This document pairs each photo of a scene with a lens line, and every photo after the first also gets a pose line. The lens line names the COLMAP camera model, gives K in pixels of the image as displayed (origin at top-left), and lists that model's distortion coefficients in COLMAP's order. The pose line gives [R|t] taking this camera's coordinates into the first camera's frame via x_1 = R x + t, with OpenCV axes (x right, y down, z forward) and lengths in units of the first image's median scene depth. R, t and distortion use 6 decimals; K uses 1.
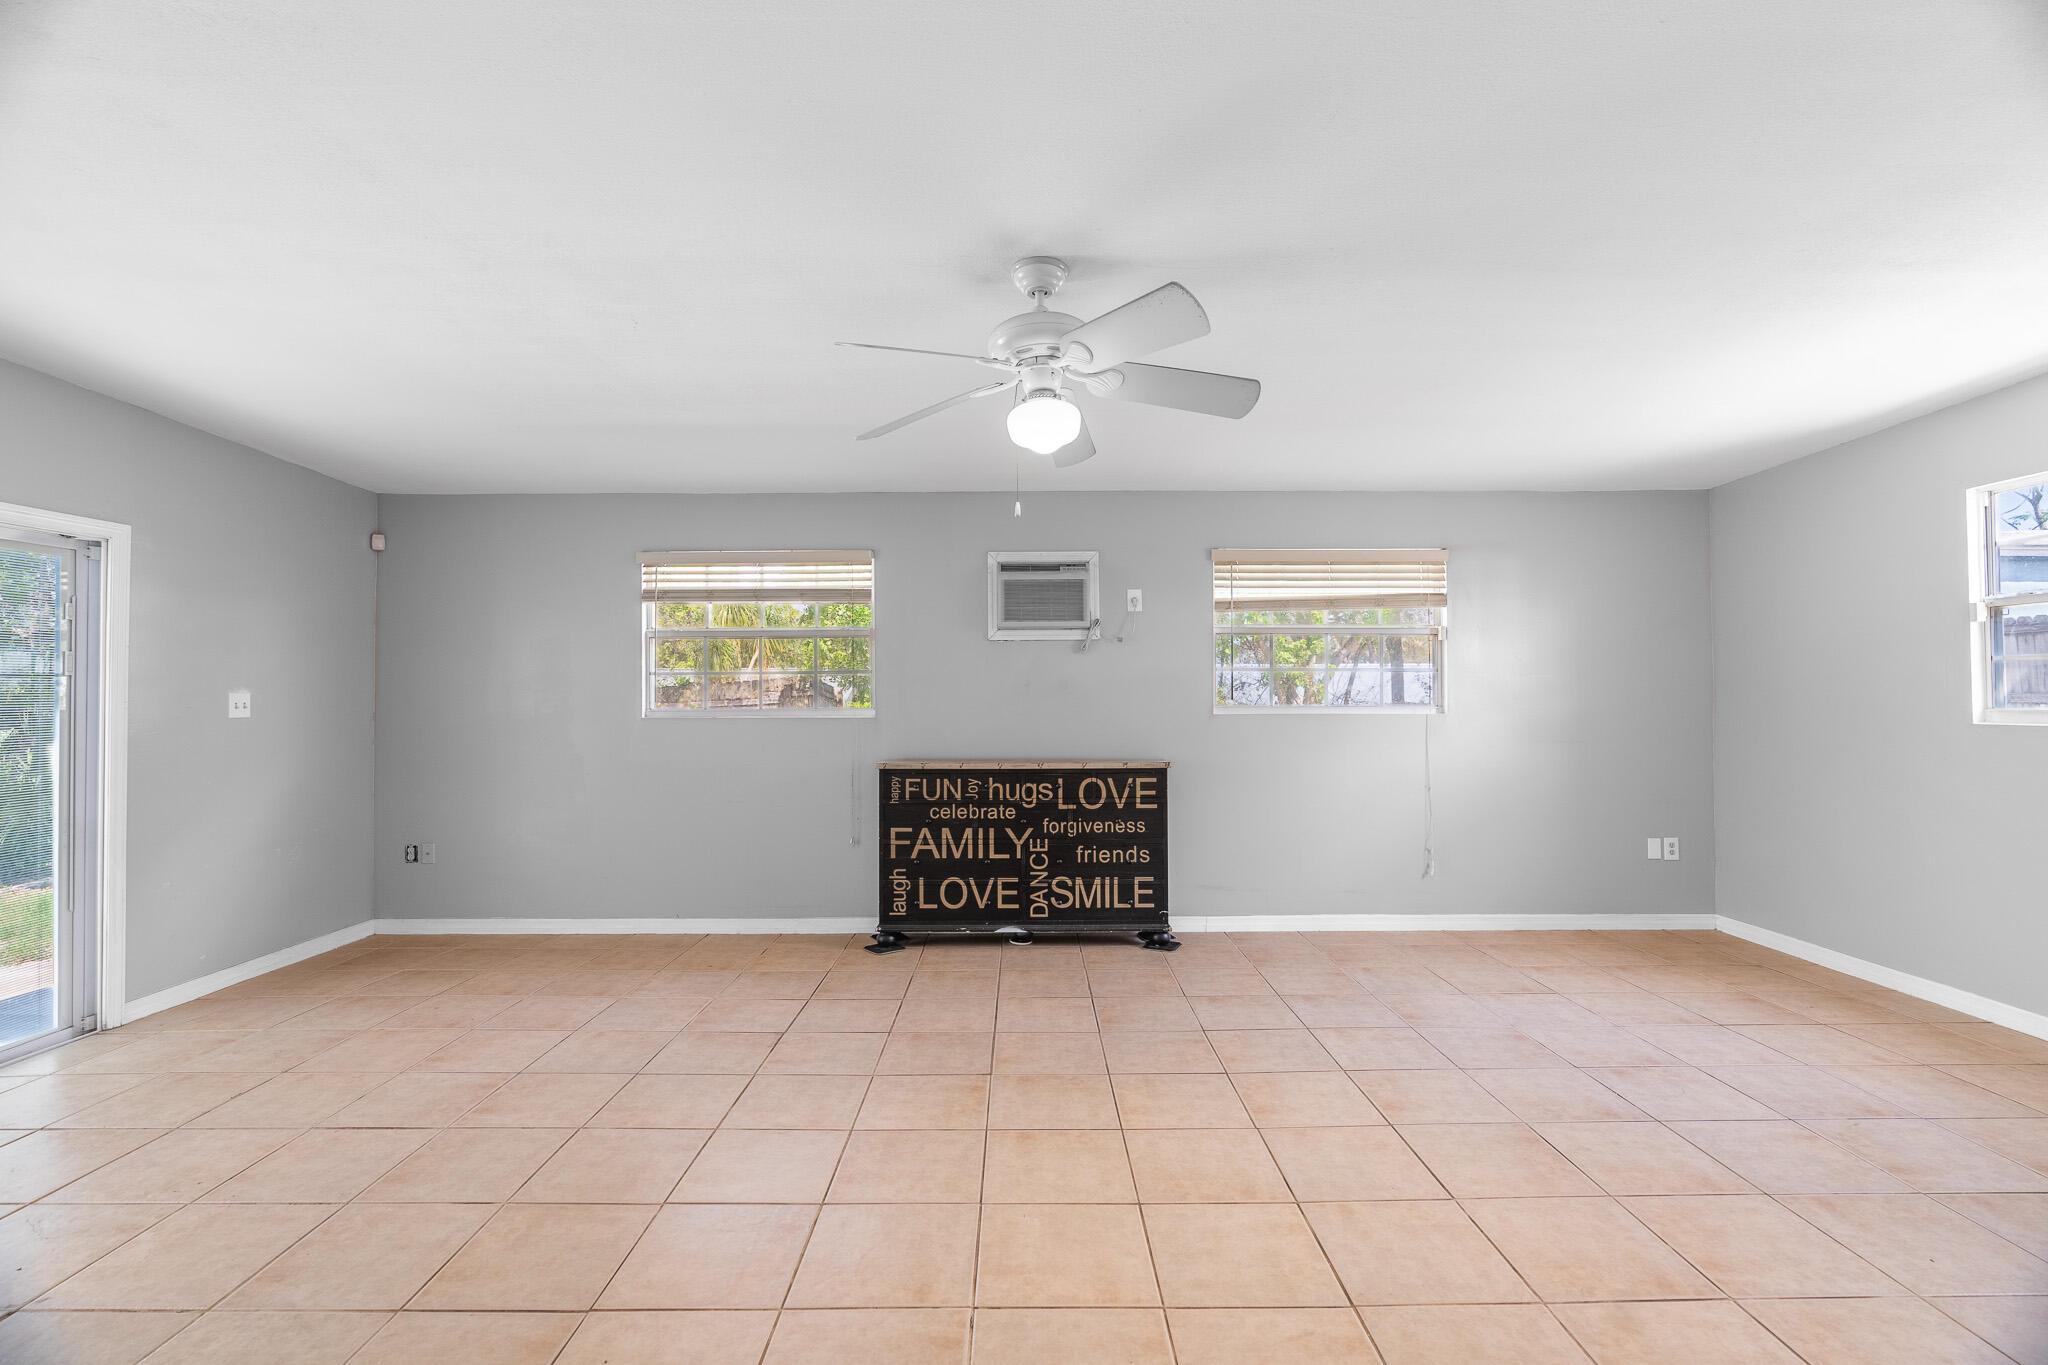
lens RADIAL K [[927.6, 0, 1027.0], [0, 927.6, 686.5], [0, 0, 1]] dist [-0.008254, 0.002852]
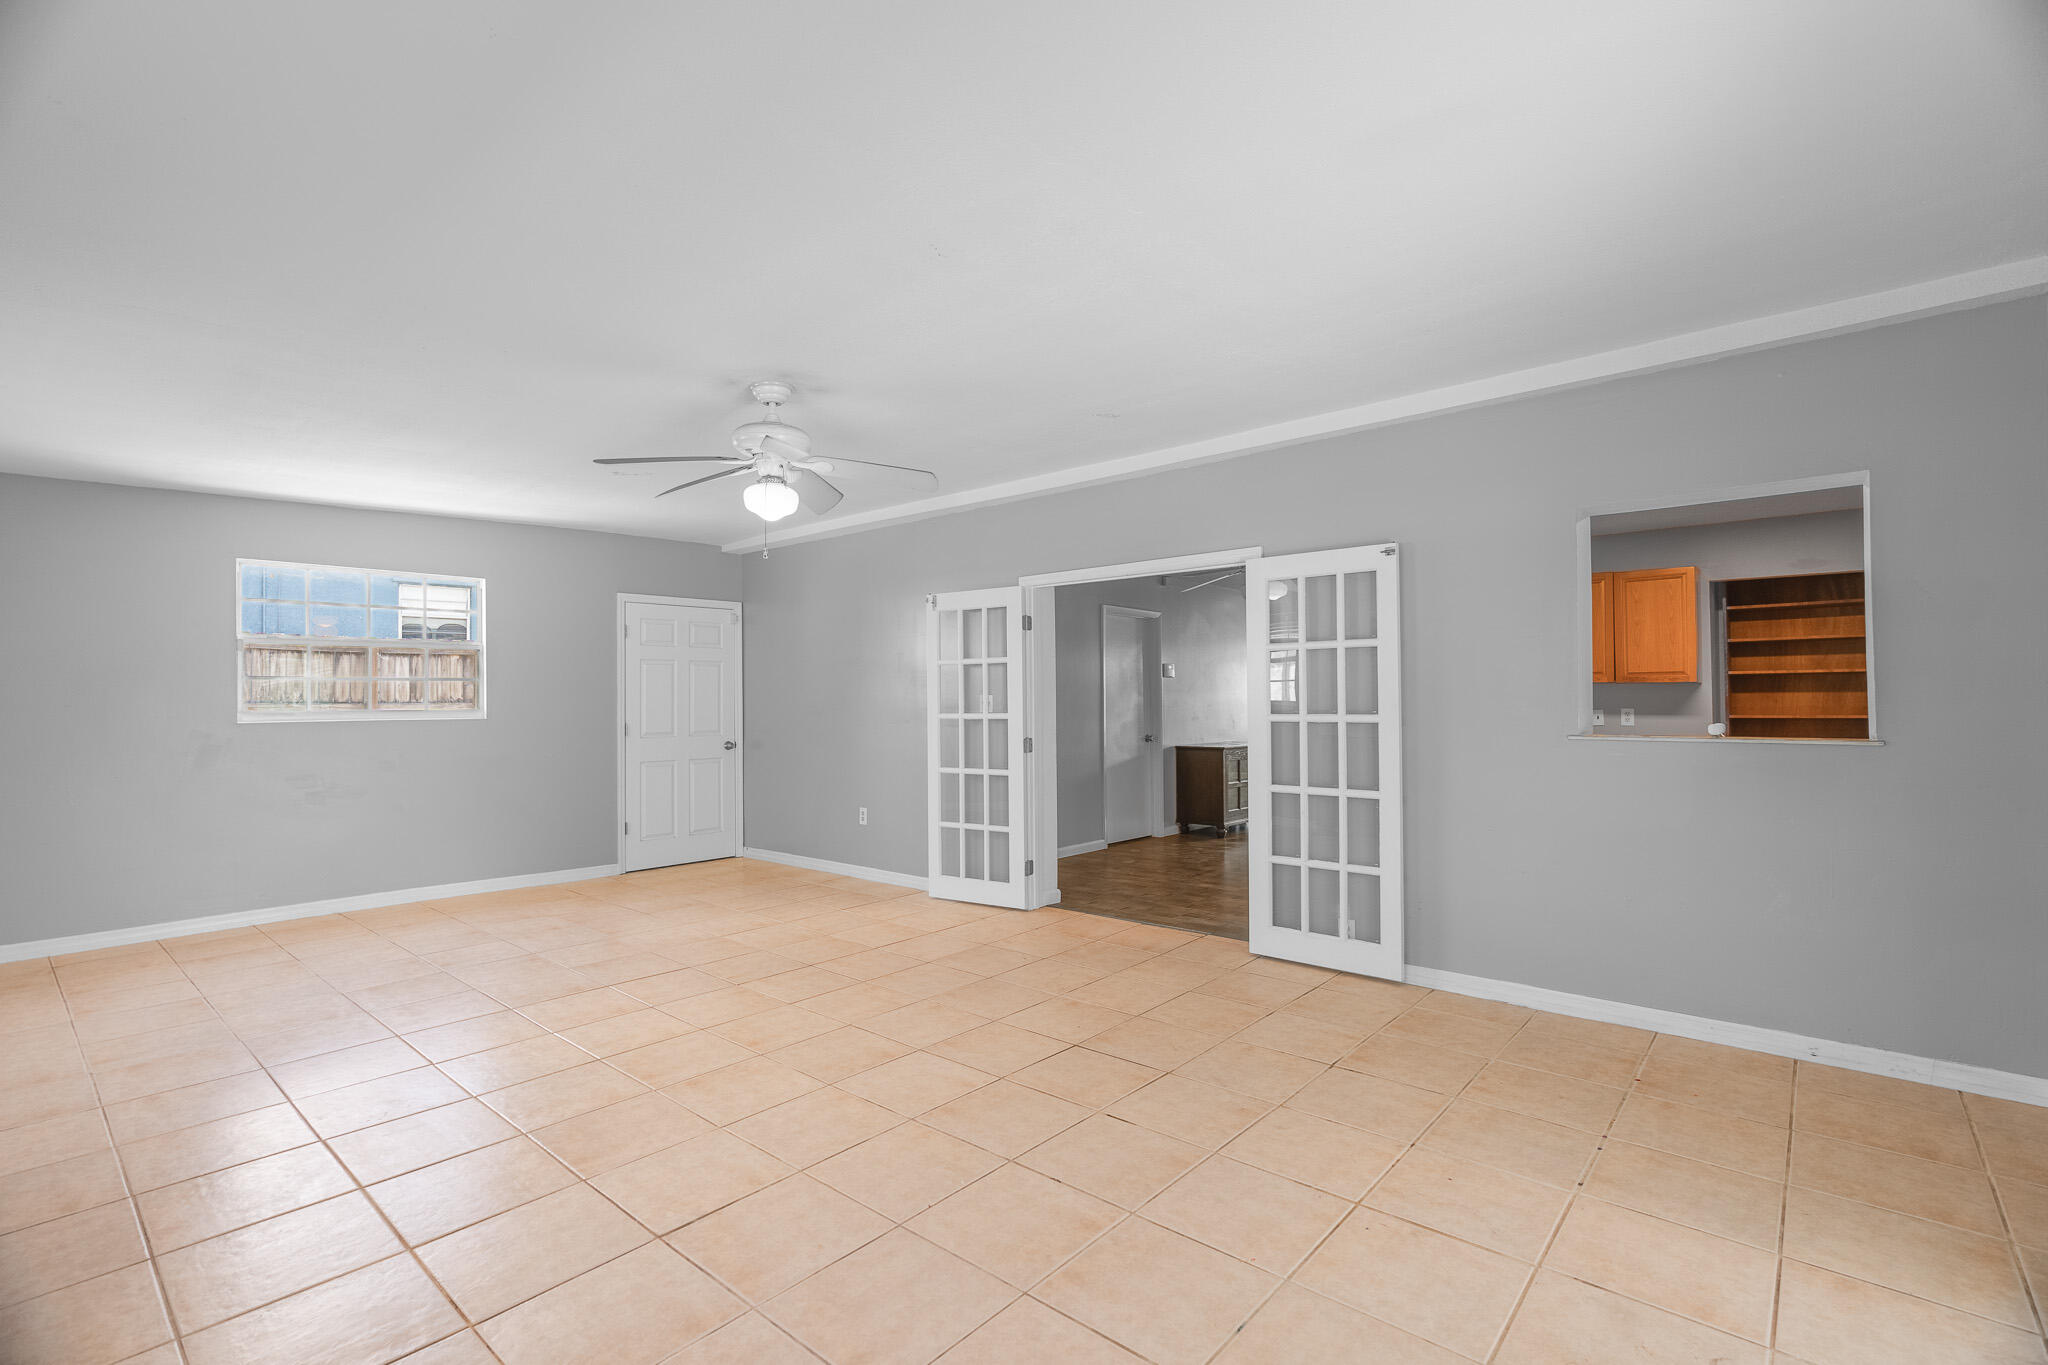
lens RADIAL K [[927.6, 0, 1028.0], [0, 927.6, 688.9], [0, 0, 1]] dist [-0.008254, 0.002852]
pose [[-0.753596, 0.015972, 0.657144, -0.729049], [0.003097, 0.999780, -0.020748, 0.018805], [-0.657330, -0.013601, -0.753480, 1.111462]]
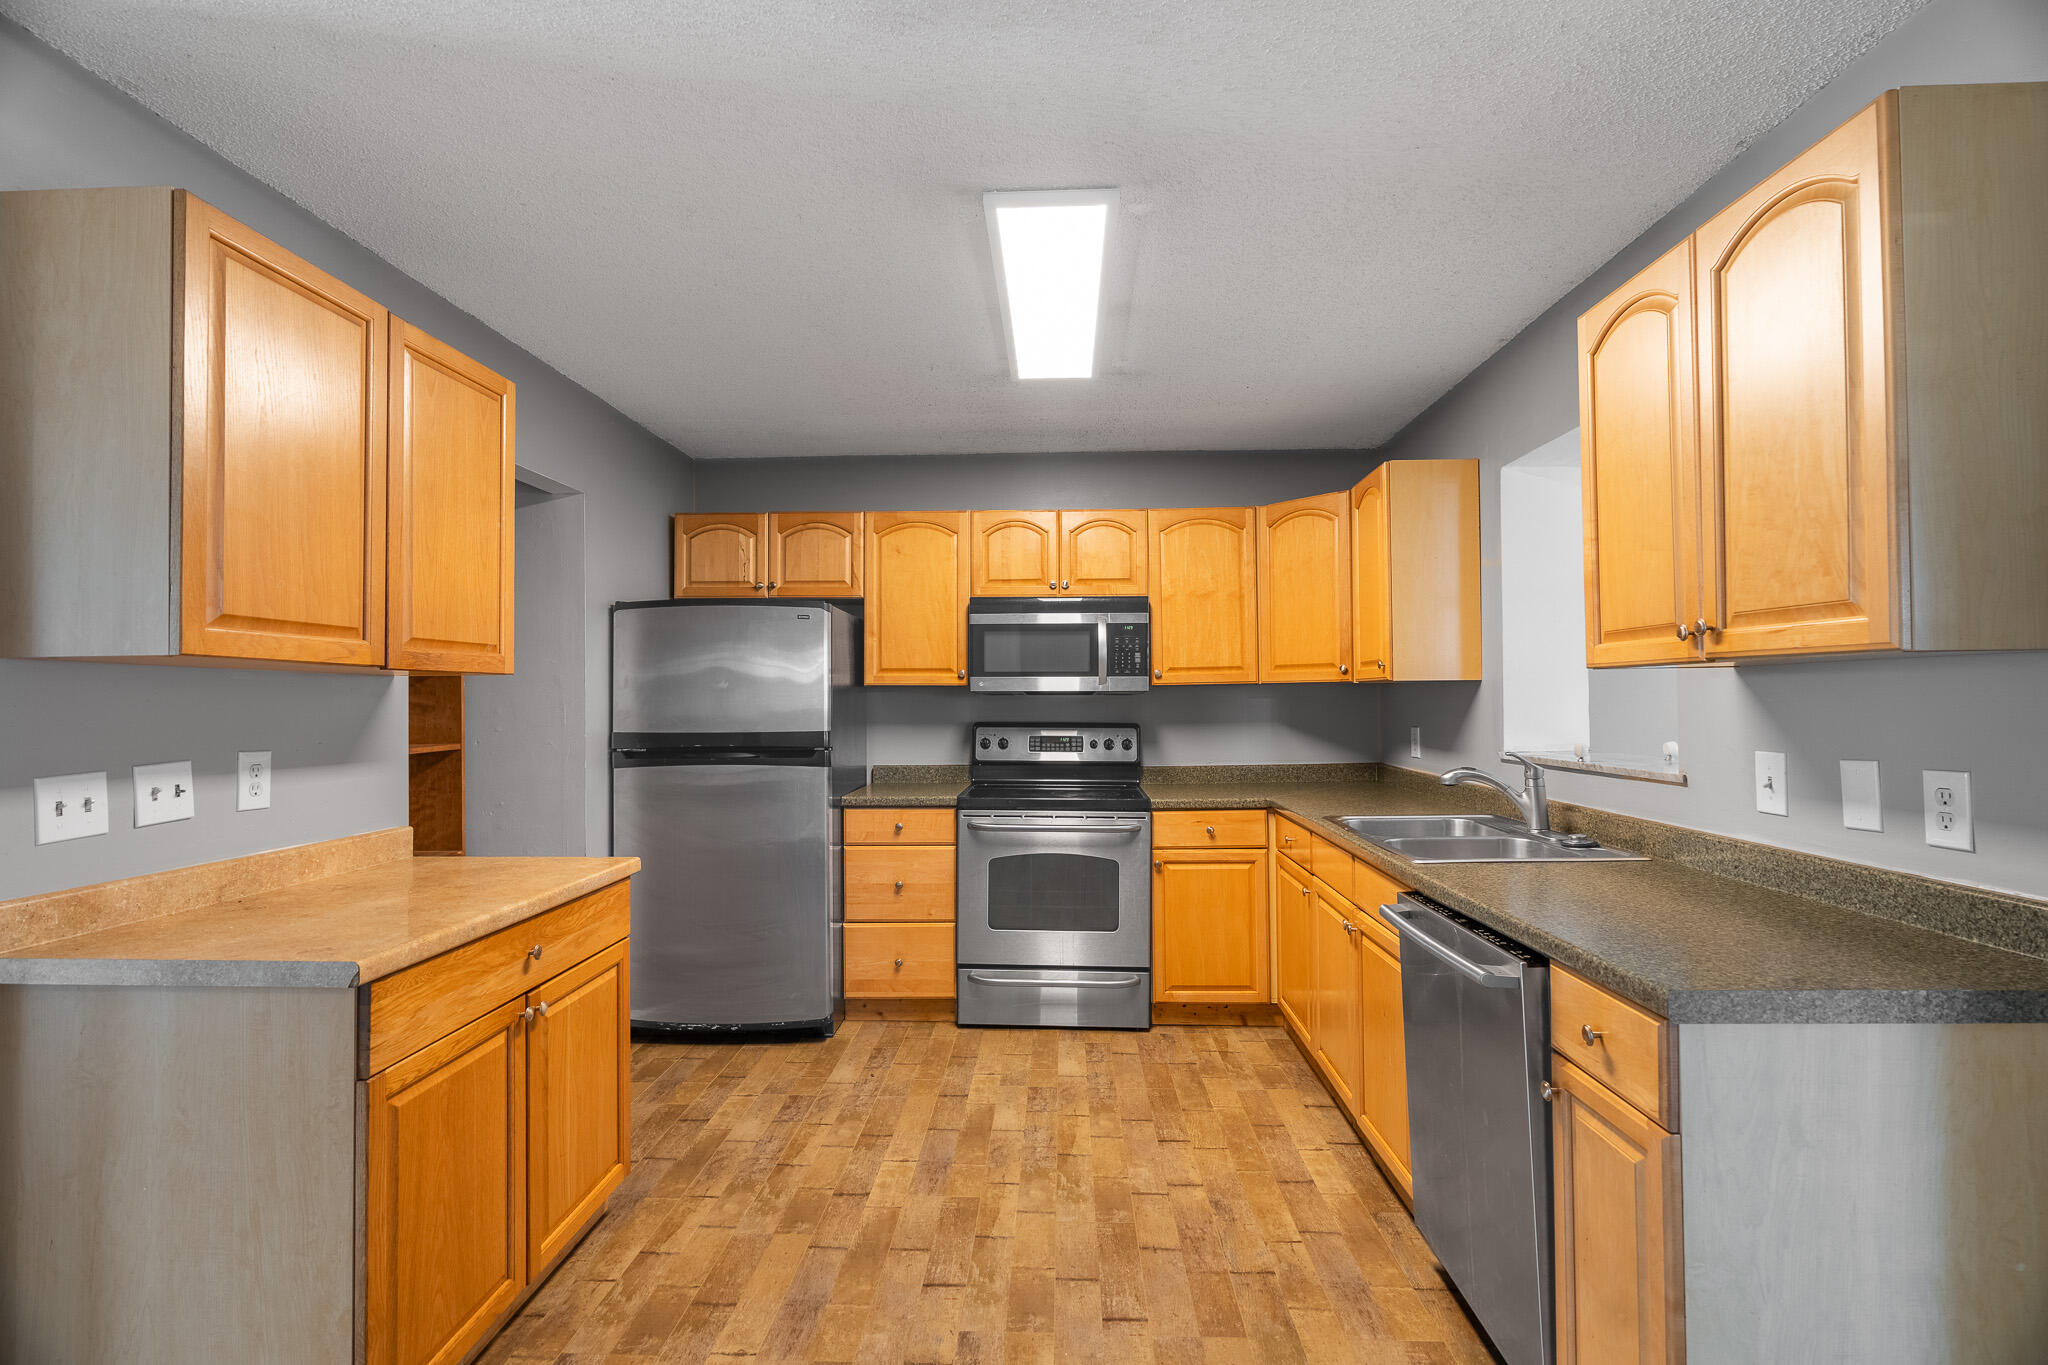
lens RADIAL K [[927.6, 0, 1033.3], [0, 927.6, 687.1], [0, 0, 1]] dist [-0.008254, 0.002852]
pose [[-0.039844, -0.008458, -0.999170, -0.024073], [0.013038, 0.999875, -0.008984, -0.000909], [0.999121, -0.013385, -0.039729, -0.287611]]
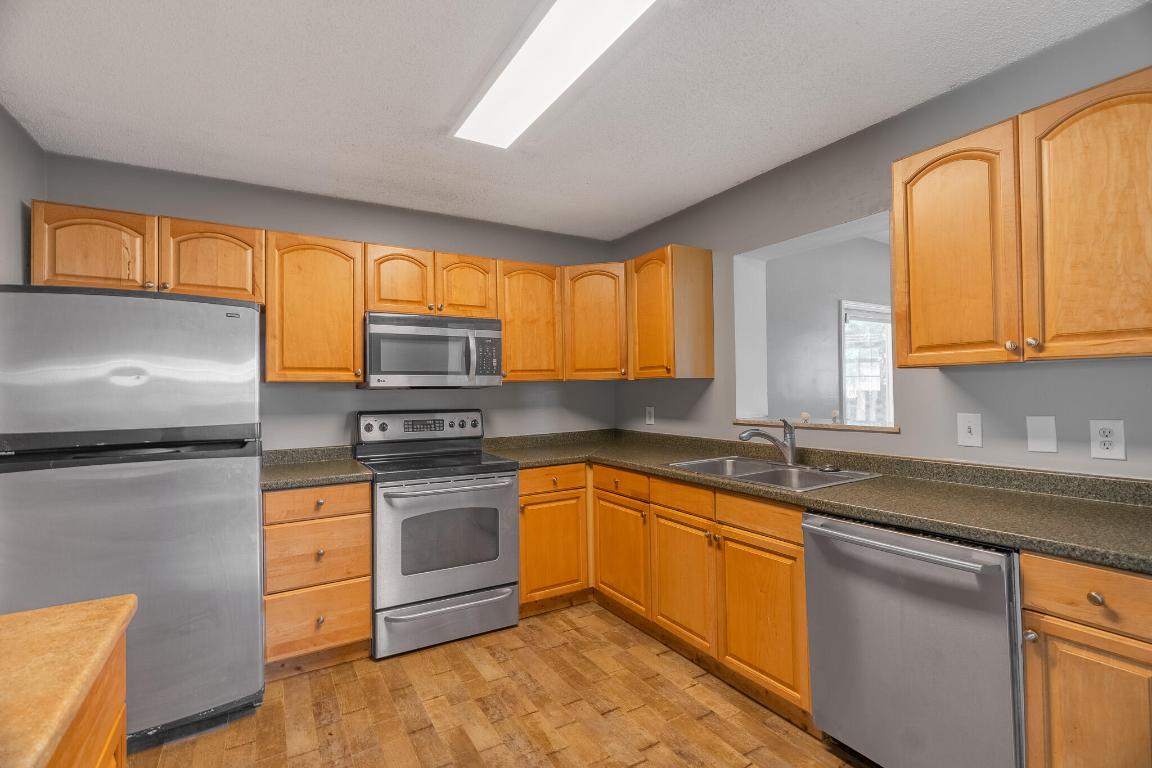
lens RADIAL K [[521.8, 0, 580.4], [0, 521.8, 385.4], [0, 0, 1]] dist [-0.008254, 0.002852]
pose [[0.507561, -0.012610, -0.861523, -0.255110], [0.019833, 0.999799, -0.002950, 0.000084], [0.861387, -0.015590, 0.507709, -0.490591]]
